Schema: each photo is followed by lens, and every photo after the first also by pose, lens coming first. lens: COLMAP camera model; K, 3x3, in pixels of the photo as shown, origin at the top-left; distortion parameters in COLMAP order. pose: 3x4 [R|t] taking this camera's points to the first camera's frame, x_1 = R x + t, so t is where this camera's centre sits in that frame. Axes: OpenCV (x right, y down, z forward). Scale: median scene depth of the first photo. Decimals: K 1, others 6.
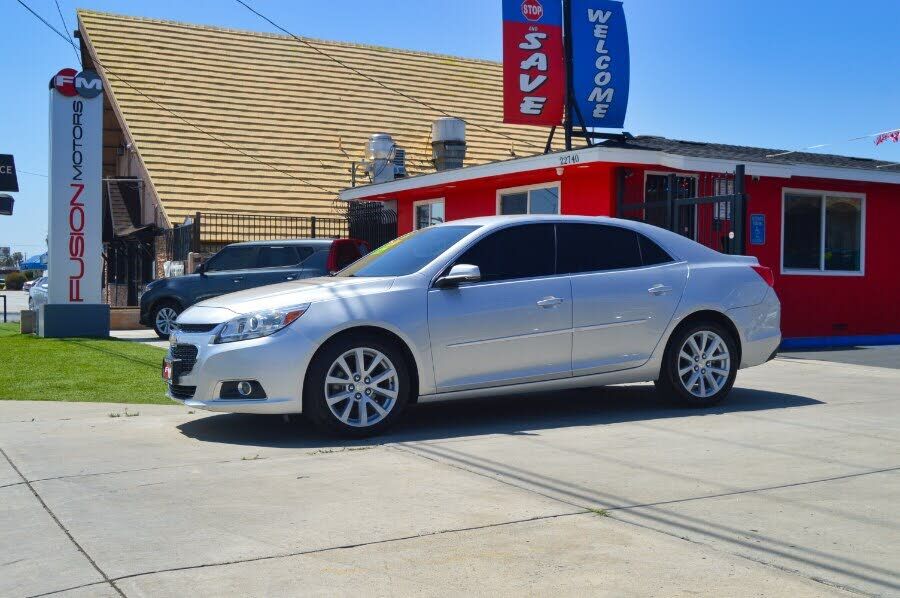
lens RADIAL K [[1056.2, 0, 450.0], [0, 1056.2, 299.0], [0, 0, 1]] dist [0.005723, -0.003066]
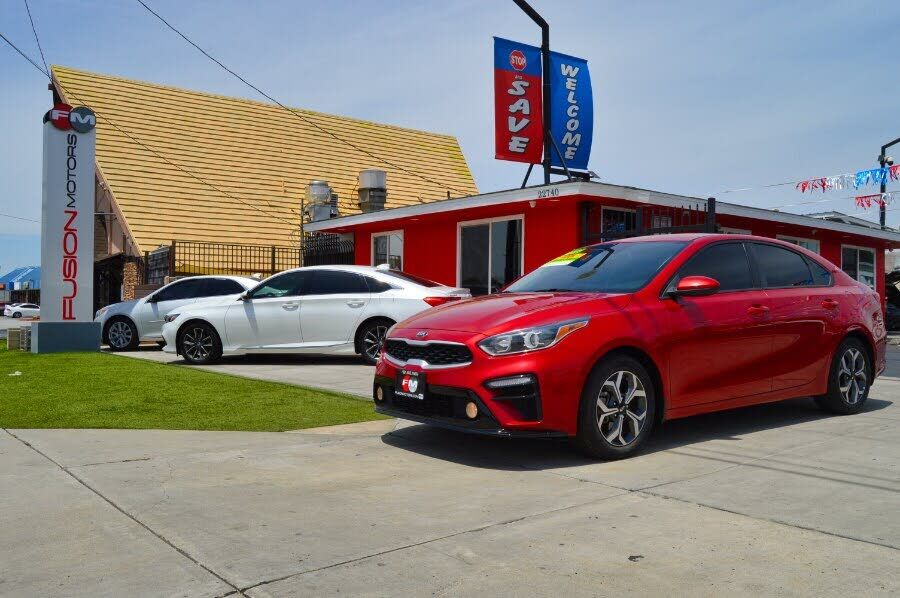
lens RADIAL K [[780.7, 0, 450.0], [0, 780.7, 299.0], [0, 0, 1]] dist [-0.003363, -0.005390]
pose [[0.985189, 0.001574, 0.171466, -0.107415], [0.002634, 0.999701, -0.024313, 0.001792], [-0.171453, 0.024404, 0.984890, 0.150853]]
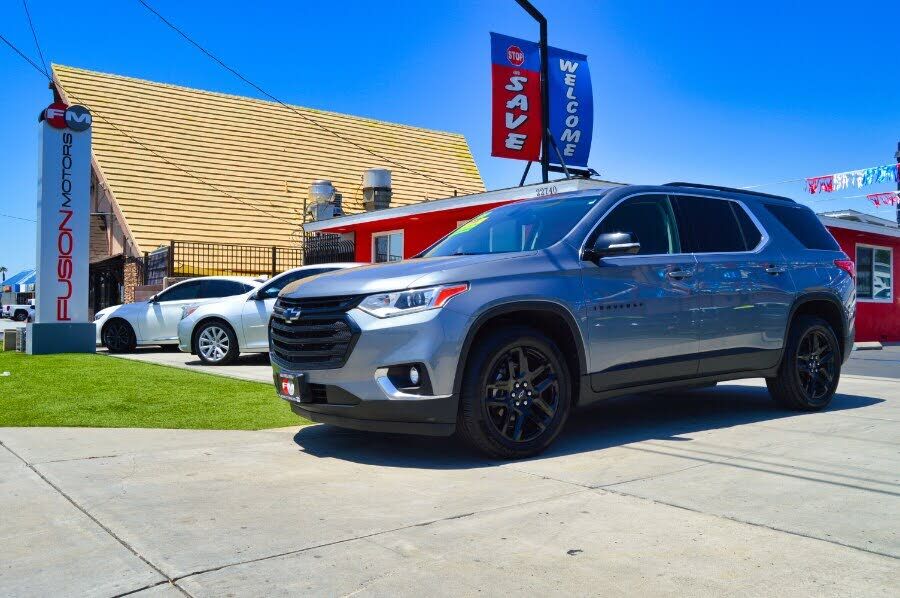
lens RADIAL K [[799.5, 0, 450.0], [0, 799.5, 299.0], [0, 0, 1]] dist [0.000793, -0.011617]
pose [[0.988237, 0.001923, 0.152919, -0.092443], [0.002356, 0.999611, -0.027795, 0.004103], [-0.152913, 0.027828, 0.987848, 0.144809]]
